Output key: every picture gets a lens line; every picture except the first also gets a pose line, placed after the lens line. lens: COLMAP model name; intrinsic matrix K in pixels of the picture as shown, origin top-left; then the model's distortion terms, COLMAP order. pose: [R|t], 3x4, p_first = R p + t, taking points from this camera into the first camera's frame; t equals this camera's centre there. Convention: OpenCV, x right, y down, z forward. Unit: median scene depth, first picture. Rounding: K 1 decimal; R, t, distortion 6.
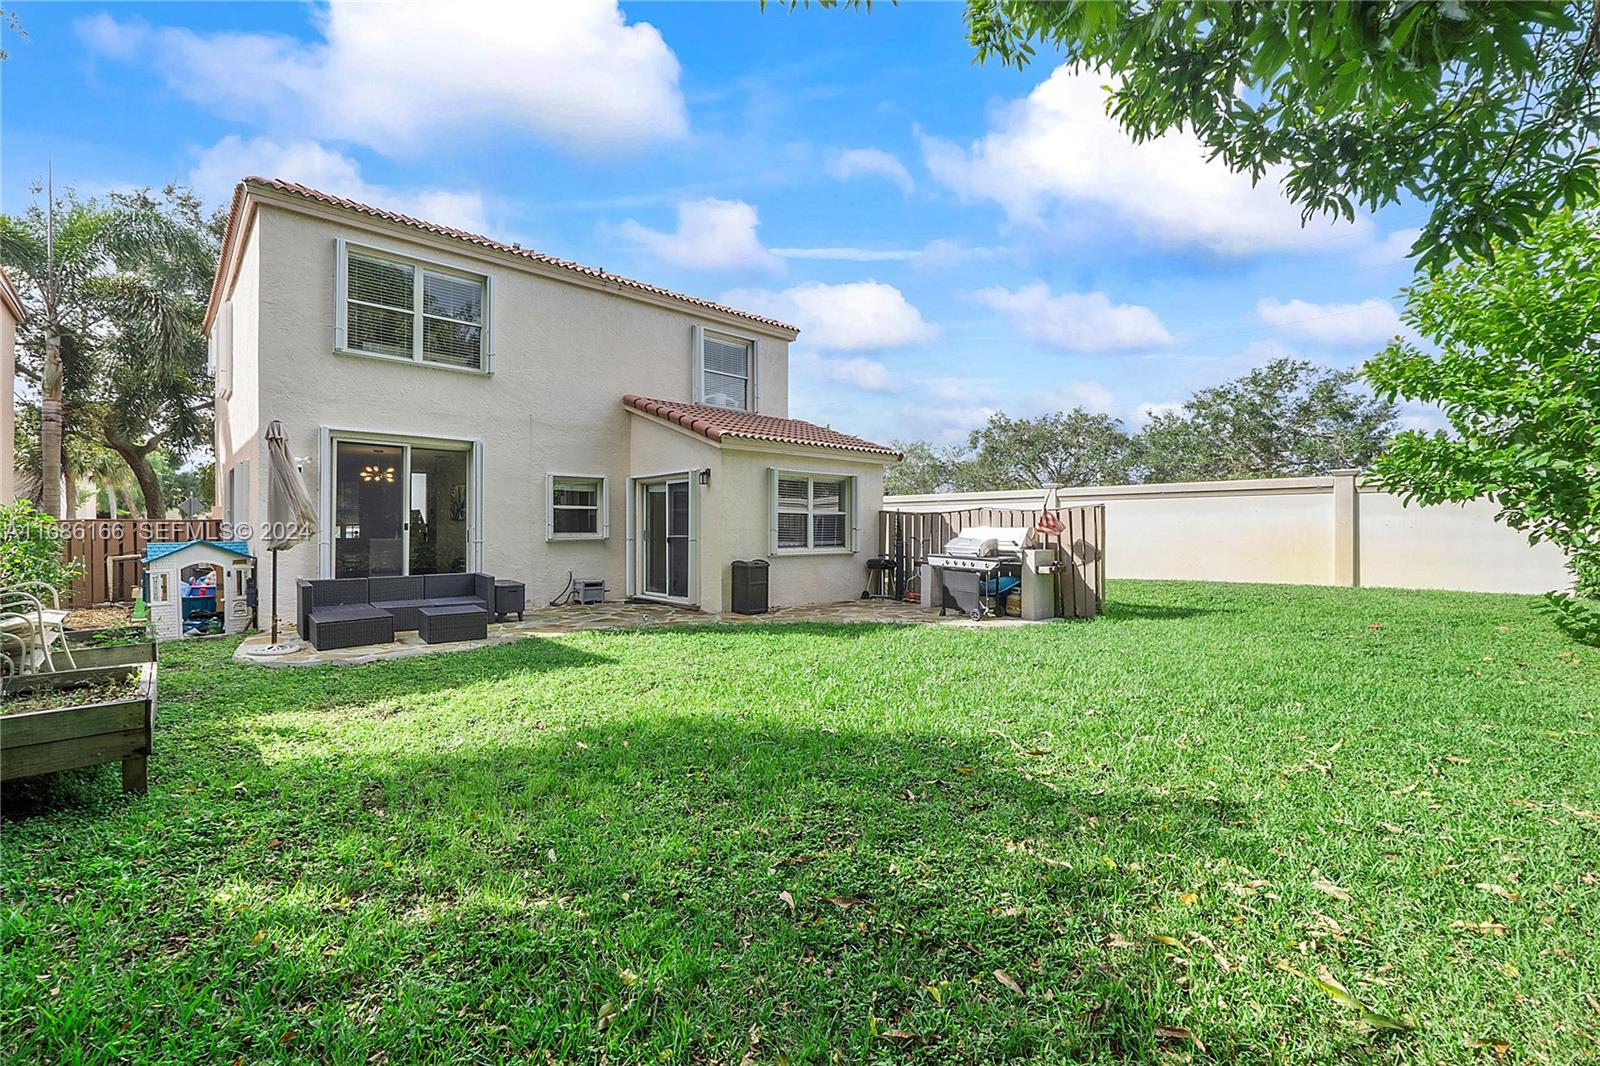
lens RADIAL K [[678.1, 0, 801.6], [0, 678.1, 538.6], [0, 0, 1]] dist [-0.008116, -0.000650]
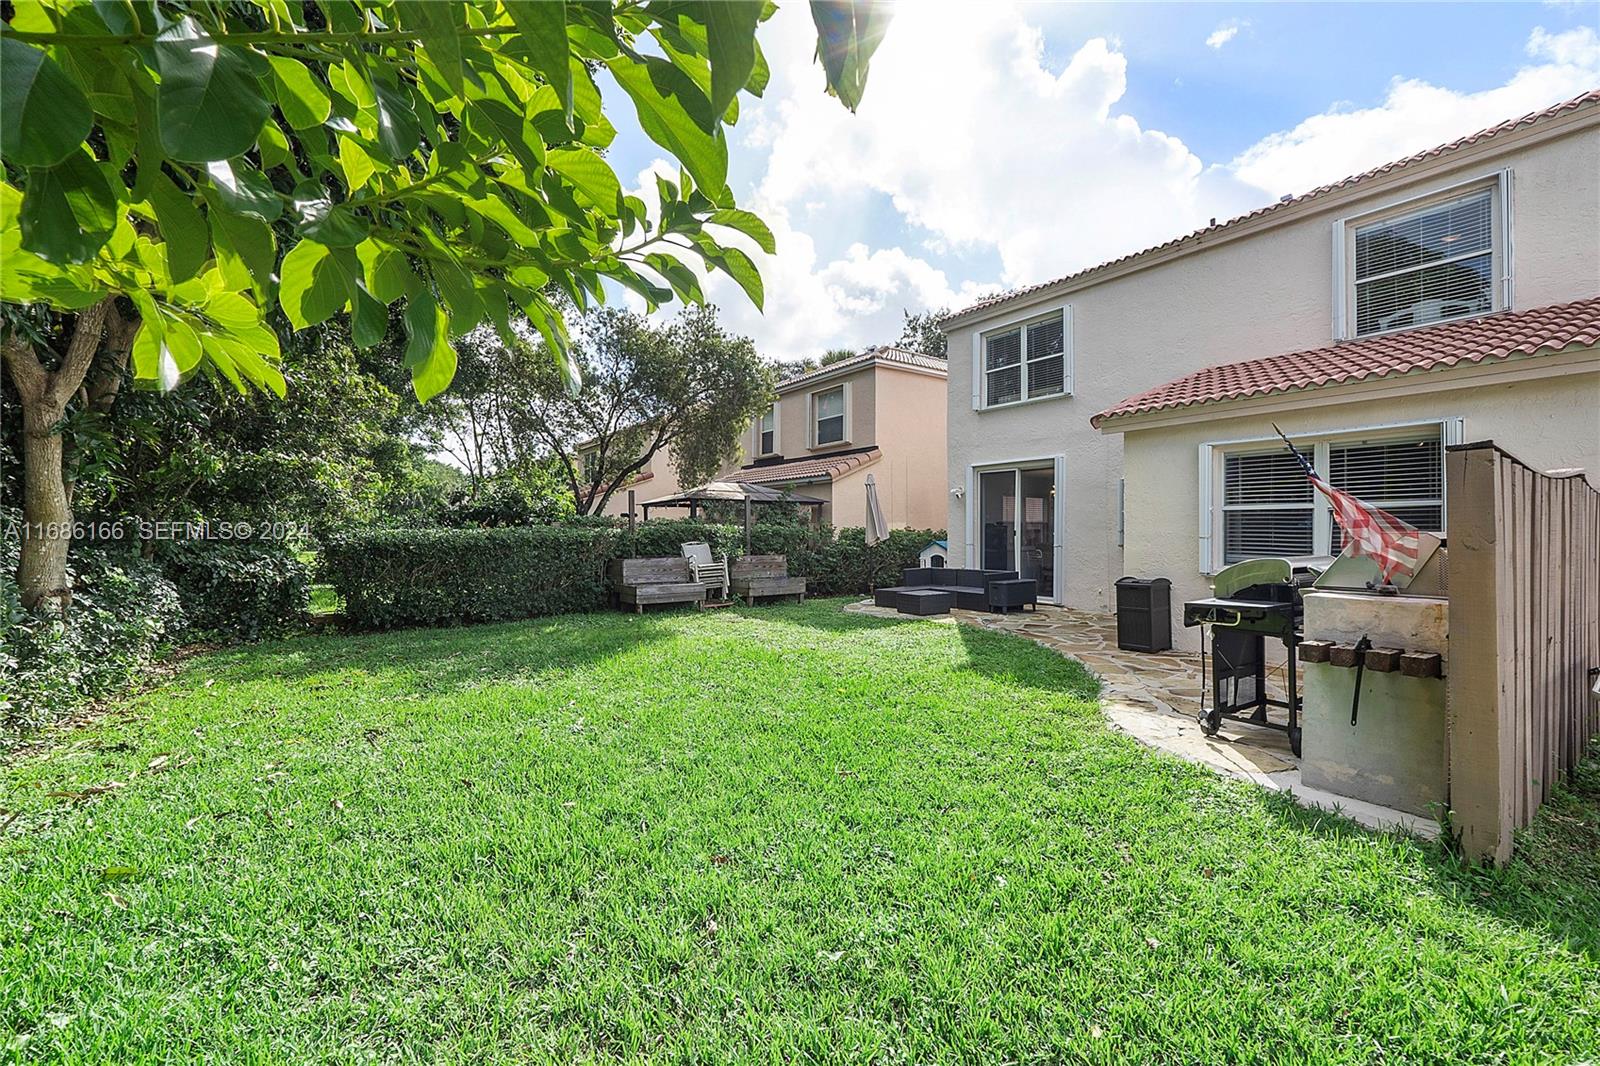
lens RADIAL K [[678.1, 0, 806.6], [0, 678.1, 534.4], [0, 0, 1]] dist [-0.008116, -0.000650]
pose [[-0.133524, -0.000844, -0.991045, 0.647670], [-0.011067, 0.999939, 0.000640, -0.010633], [0.990984, 0.011054, -0.133525, 0.683215]]
